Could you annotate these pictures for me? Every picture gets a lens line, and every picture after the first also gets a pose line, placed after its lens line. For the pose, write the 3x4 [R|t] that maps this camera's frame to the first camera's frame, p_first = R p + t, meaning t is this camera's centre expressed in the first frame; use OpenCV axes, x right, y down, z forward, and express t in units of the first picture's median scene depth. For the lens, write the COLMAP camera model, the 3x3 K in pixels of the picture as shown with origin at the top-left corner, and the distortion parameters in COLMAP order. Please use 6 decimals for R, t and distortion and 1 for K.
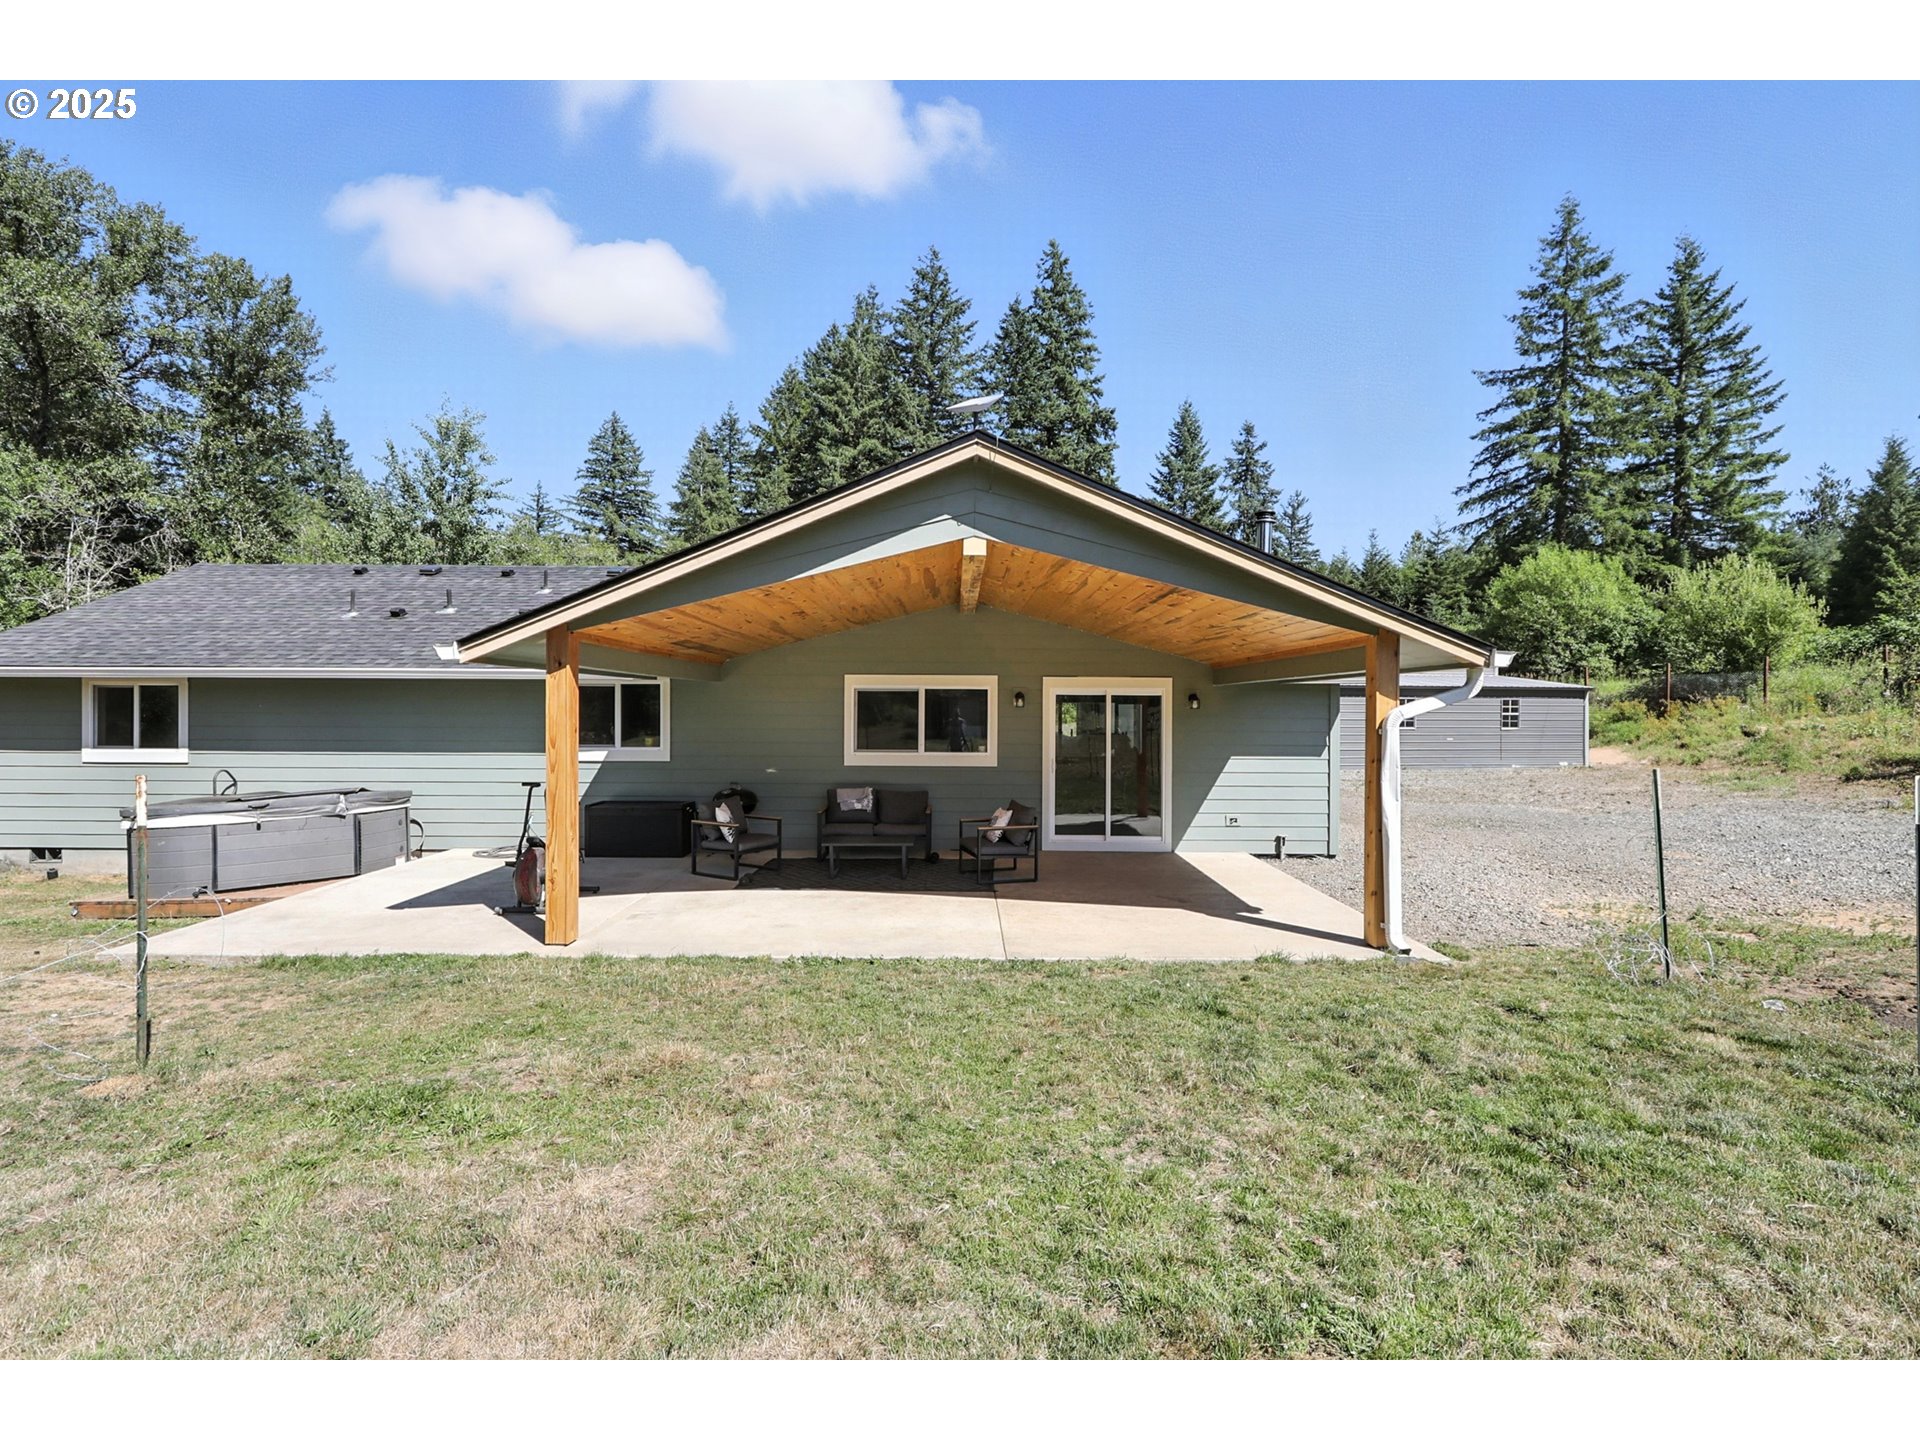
lens RADIAL K [[885.7, 0, 961.0], [0, 885.7, 706.2], [0, 0, 1]] dist [0.000232, -0.000390]
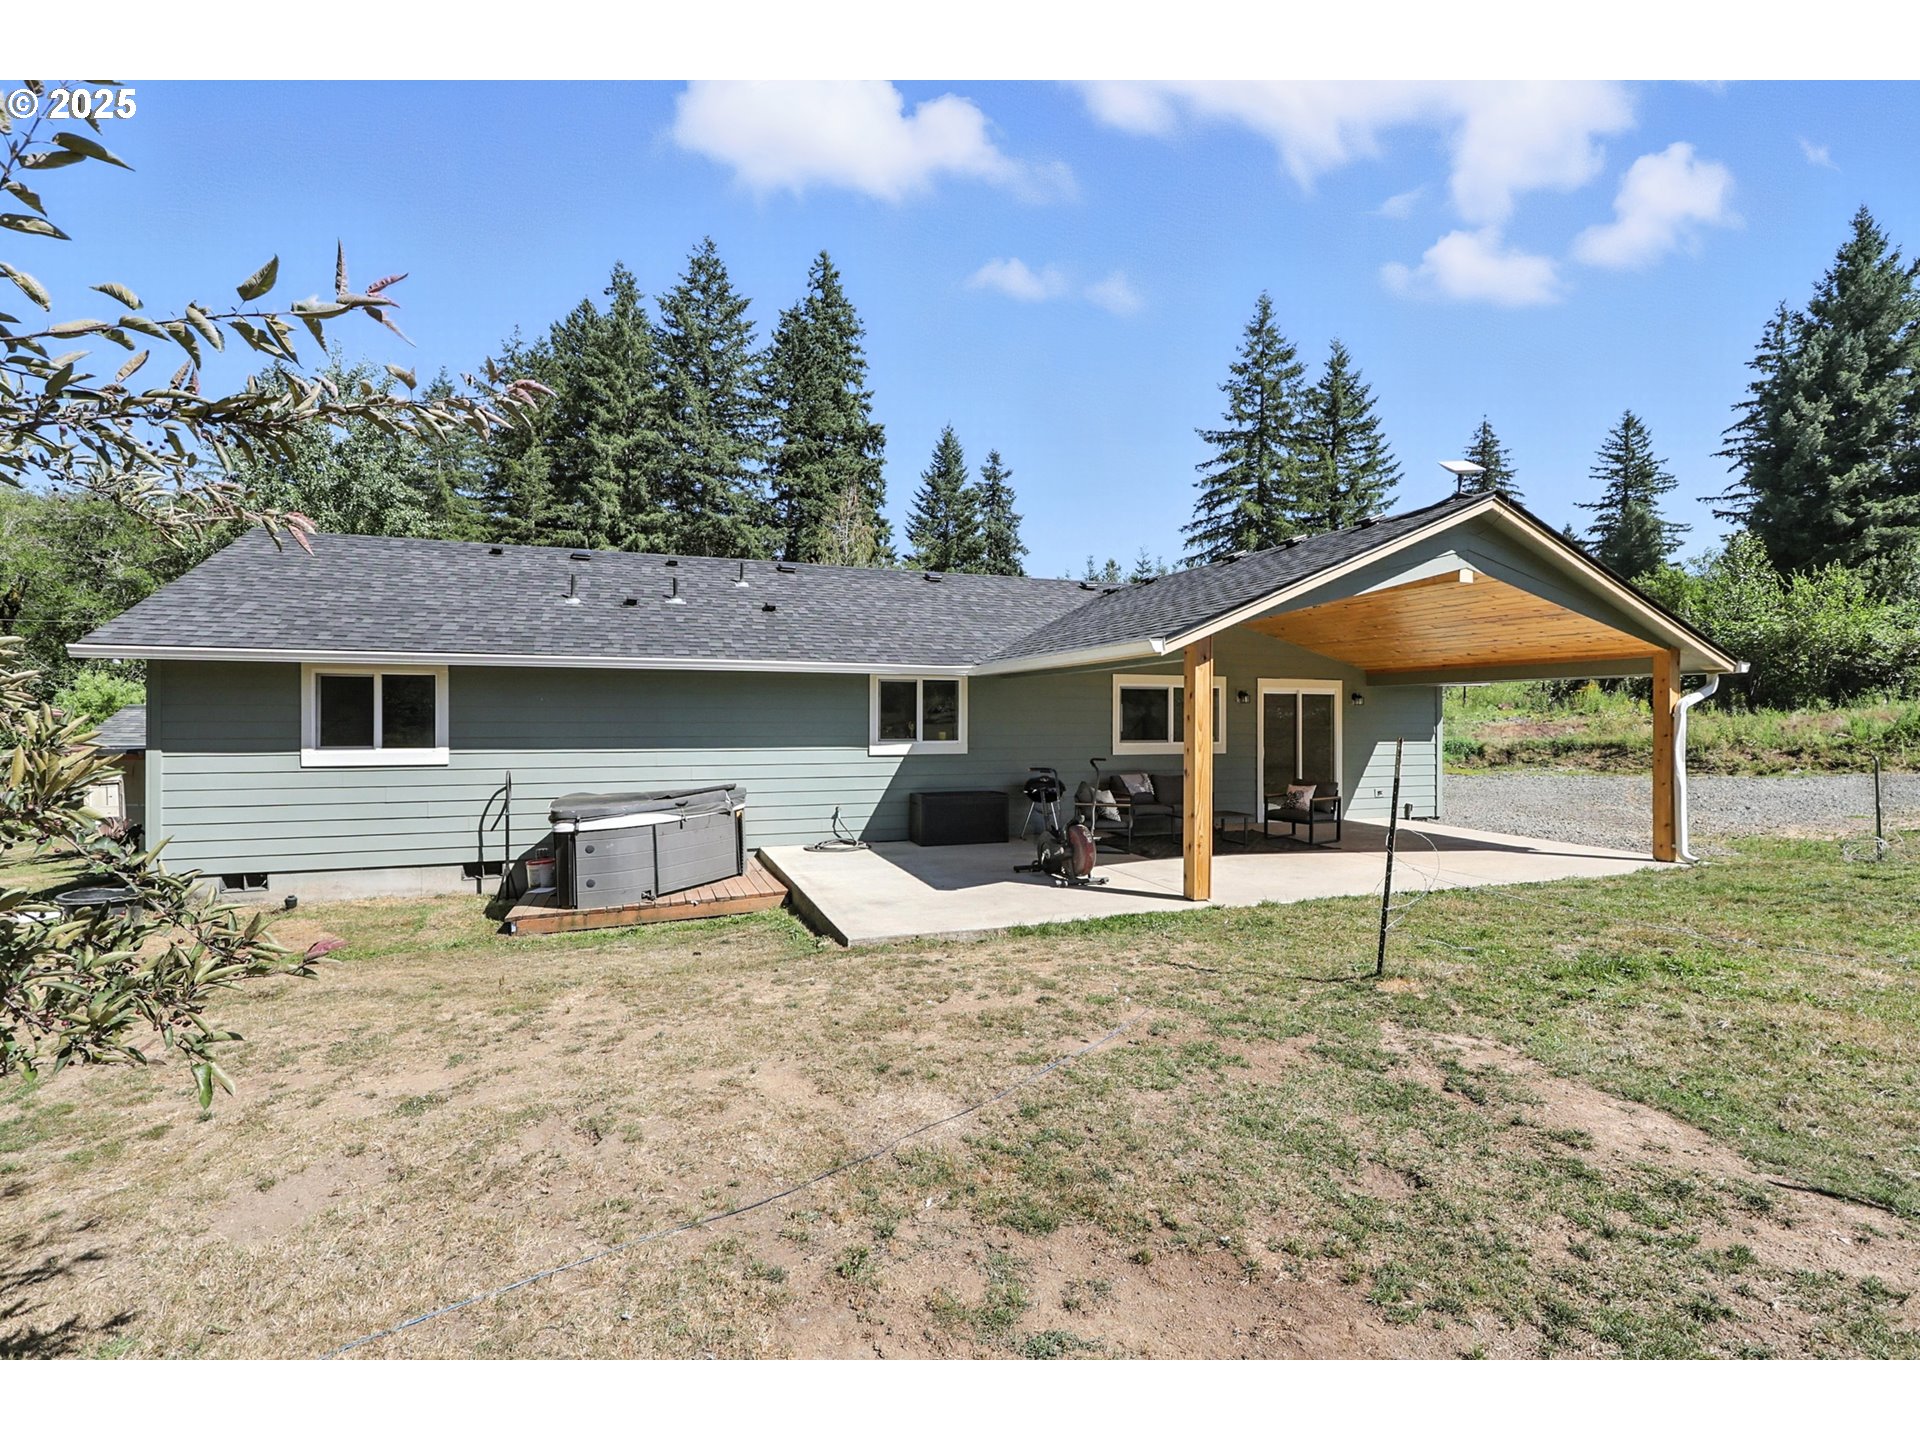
lens RADIAL K [[875.4, 0, 960.0], [0, 875.4, 720.0], [0, 0, 1]] dist [0.002801, -0.001142]
pose [[0.940081, -0.002621, 0.340940, -0.119429], [0.000126, 0.999973, 0.007340, 0.002466], [-0.340950, -0.006857, 0.940056, 0.003311]]
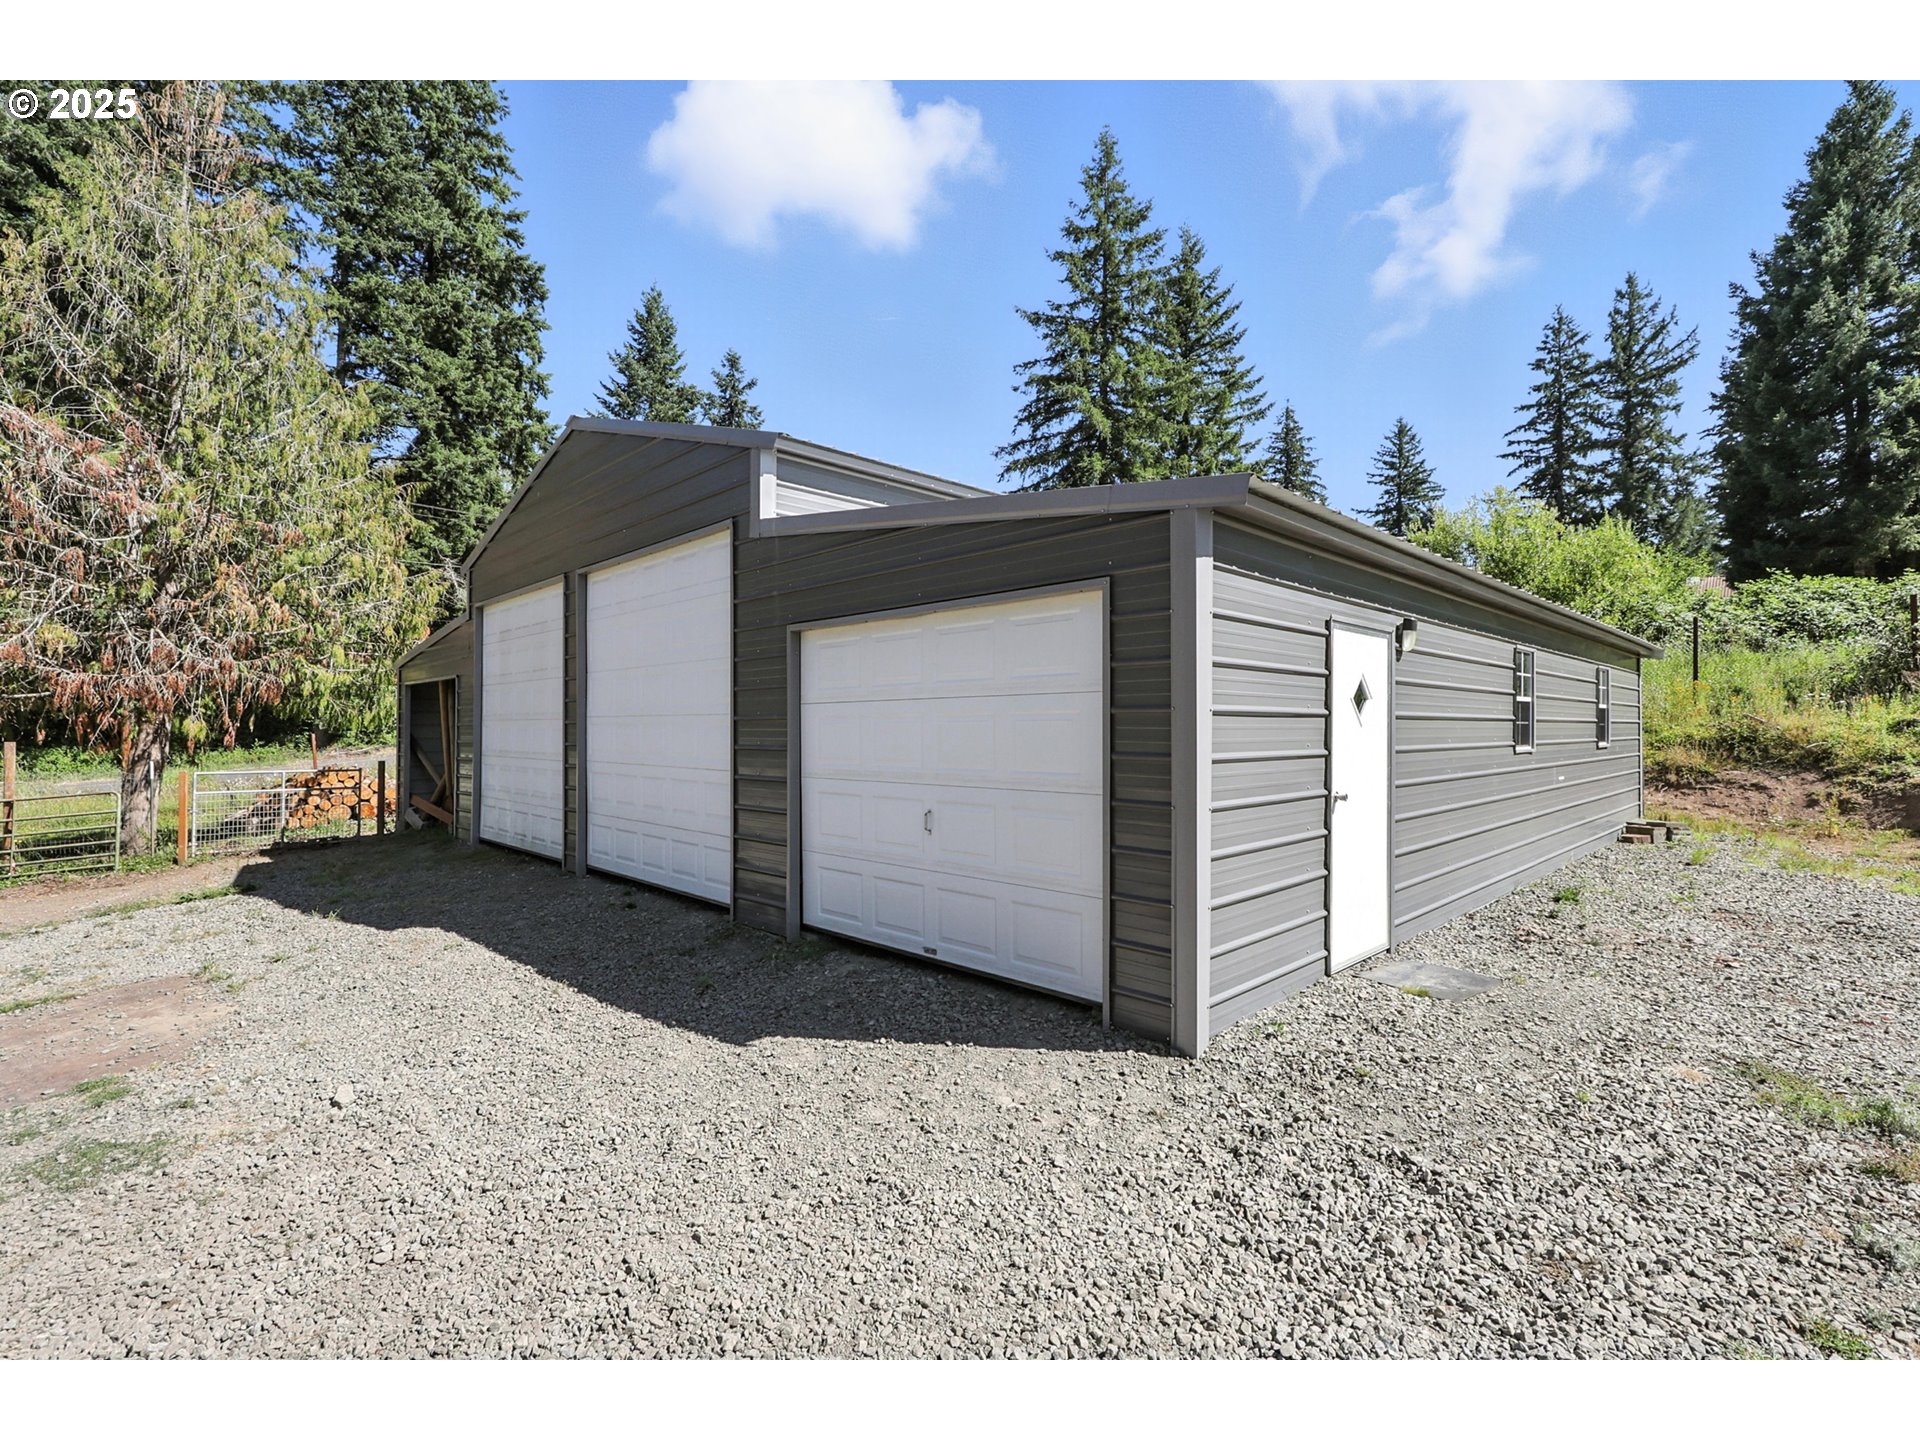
lens RADIAL K [[875.4, 0, 960.0], [0, 875.4, 720.0], [0, 0, 1]] dist [0.002801, -0.001142]
pose [[0.825331, 0.001304, 0.564648, 0.077642], [-0.000688, 0.999999, -0.001305, 0.005635], [-0.564649, 0.000689, 0.825331, 0.360849]]
